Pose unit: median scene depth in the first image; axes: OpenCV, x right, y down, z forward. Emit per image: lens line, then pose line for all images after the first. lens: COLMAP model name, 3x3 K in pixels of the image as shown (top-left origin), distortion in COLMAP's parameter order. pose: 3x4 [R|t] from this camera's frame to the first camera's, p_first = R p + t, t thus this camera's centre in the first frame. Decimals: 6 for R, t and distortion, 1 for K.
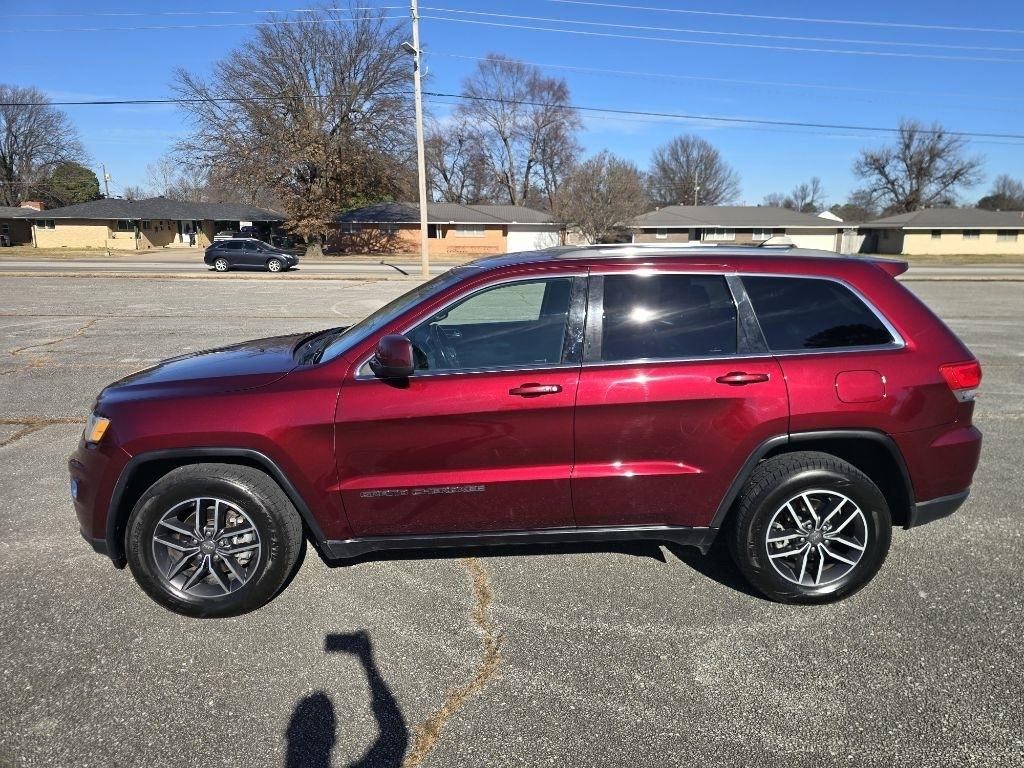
lens RADIAL K [[688.9, 0, 518.3], [0, 688.9, 378.9], [0, 0, 1]] dist [0.065484, -0.048914]
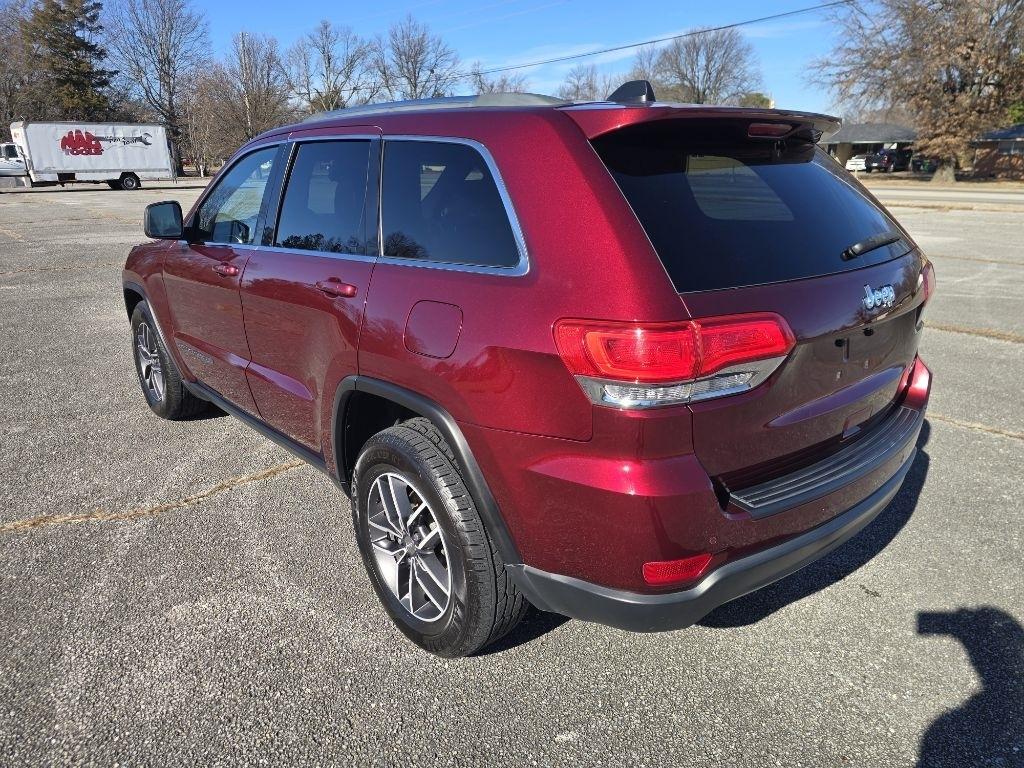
lens RADIAL K [[688.9, 0, 518.3], [0, 688.9, 378.9], [0, 0, 1]] dist [0.065484, -0.048914]
pose [[0.630914, 0.233597, -0.739851, 0.846922], [-0.161399, 0.972252, 0.169339, -0.050337], [0.758879, 0.012573, 0.651110, 0.575807]]
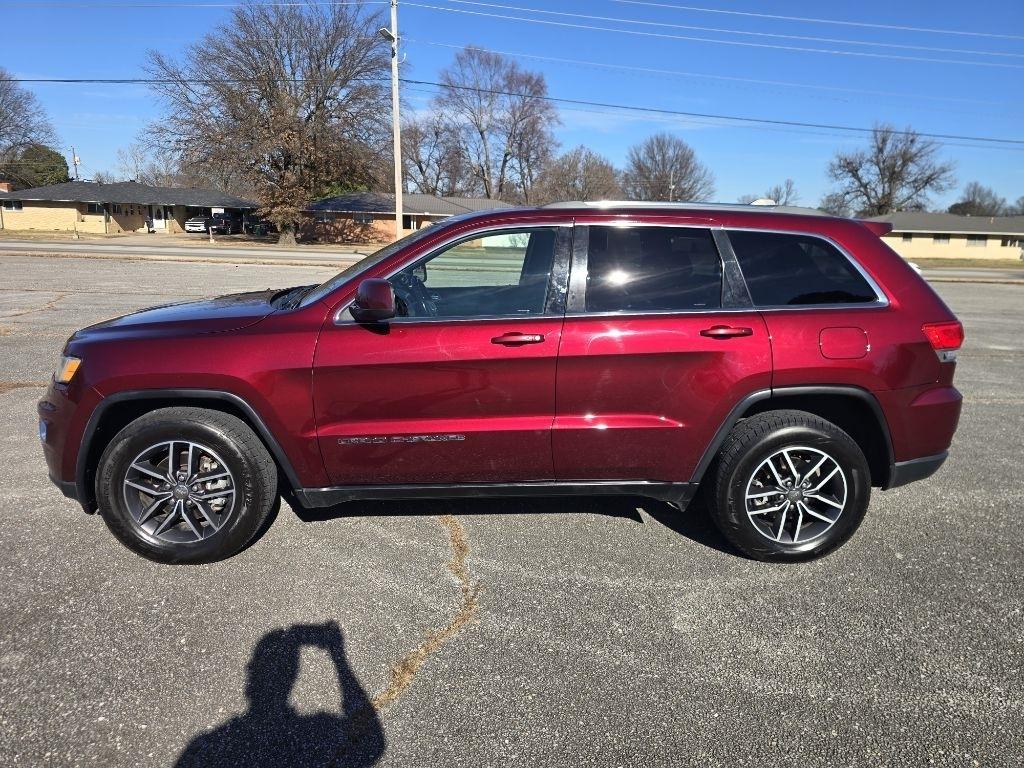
lens RADIAL K [[688.4, 0, 501.9], [0, 688.4, 381.0], [0, 0, 1]] dist [0.069520, -0.053521]
pose [[0.999648, 0.019524, 0.017982, -0.012410], [-0.019663, 0.999778, 0.007601, 0.059633], [-0.017829, -0.007952, 0.999809, 0.011670]]
